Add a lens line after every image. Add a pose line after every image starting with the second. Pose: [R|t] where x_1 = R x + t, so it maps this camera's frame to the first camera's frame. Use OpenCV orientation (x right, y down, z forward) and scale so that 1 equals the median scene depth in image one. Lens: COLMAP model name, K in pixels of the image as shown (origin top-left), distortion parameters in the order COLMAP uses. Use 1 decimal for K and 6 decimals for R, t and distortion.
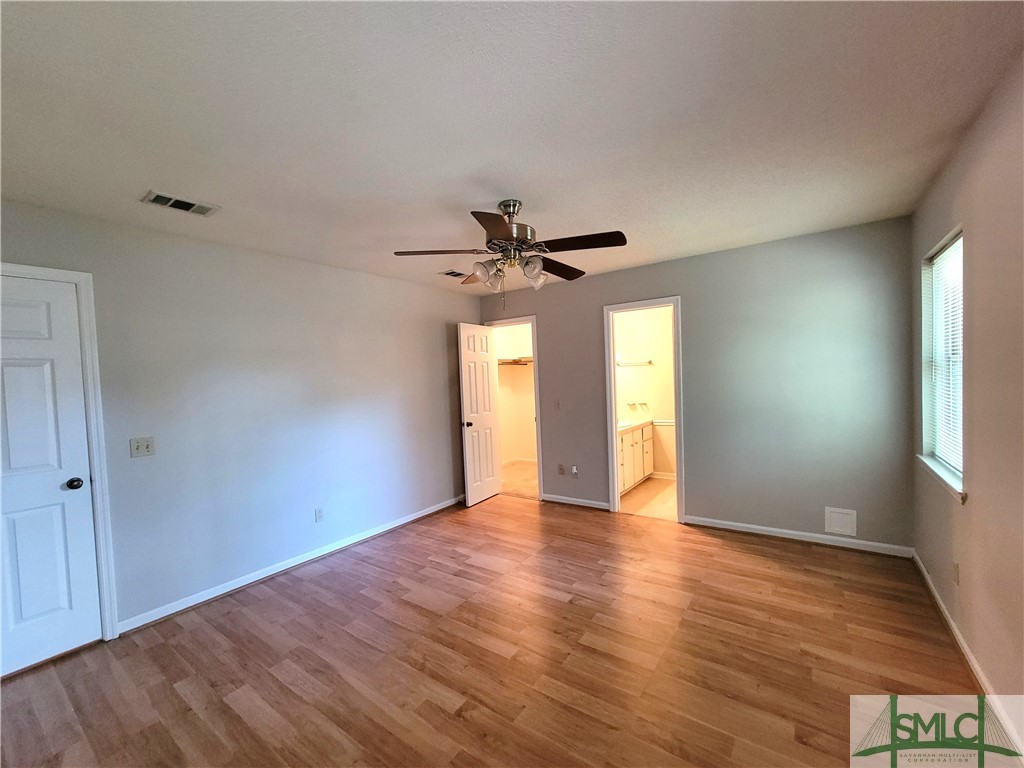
lens RADIAL K [[419.6, 0, 518.0], [0, 419.6, 385.0], [0, 0, 1]] dist [-0.002908, 0.002629]
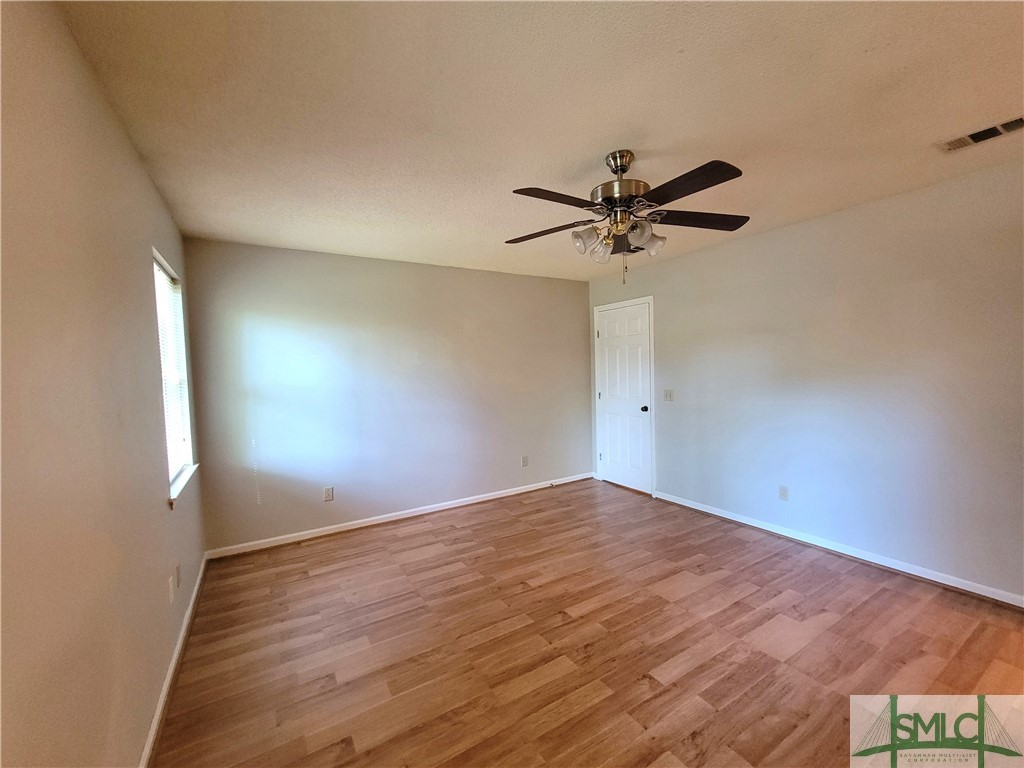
lens RADIAL K [[419.6, 0, 516.2], [0, 419.6, 387.3], [0, 0, 1]] dist [-0.002908, 0.002629]
pose [[-0.380143, 0.094934, -0.920043, 0.725351], [0.023151, 0.995384, 0.093143, -0.042852], [0.924638, 0.014108, -0.380586, 0.928027]]
